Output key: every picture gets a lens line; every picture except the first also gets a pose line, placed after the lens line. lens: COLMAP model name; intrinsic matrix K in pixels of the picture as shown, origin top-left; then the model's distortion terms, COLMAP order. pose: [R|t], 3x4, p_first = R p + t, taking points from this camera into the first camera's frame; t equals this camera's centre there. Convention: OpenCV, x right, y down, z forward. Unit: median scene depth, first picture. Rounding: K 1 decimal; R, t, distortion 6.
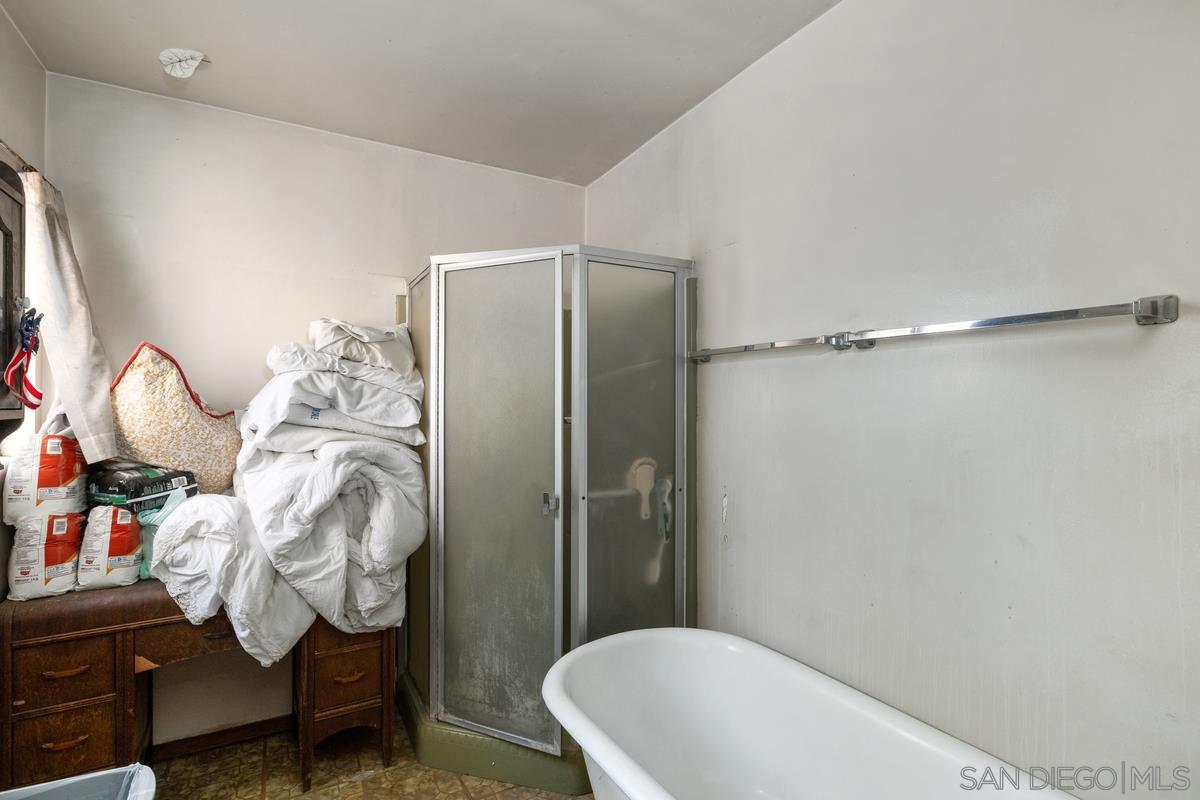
lens RADIAL K [[576.4, 0, 600.0], [0, 576.4, 400.0], [0, 0, 1]] dist [-0.010600, 0.005064]
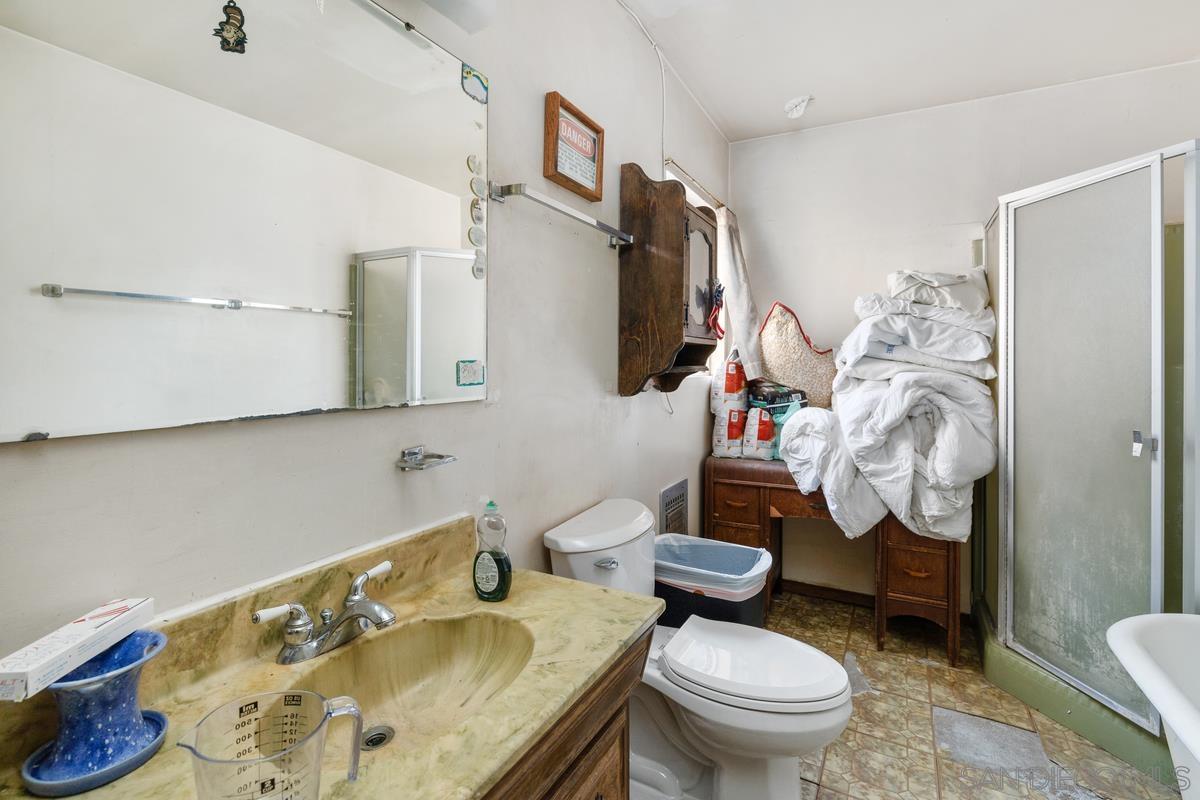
lens RADIAL K [[549.0, 0, 607.6], [0, 549.0, 367.5], [0, 0, 1]] dist [-0.001632, -0.000158]
pose [[0.539392, 0.009659, -0.842000, 0.170709], [-0.000702, 0.999939, 0.011021, 0.051608], [0.842055, -0.005354, 0.539366, -0.144368]]
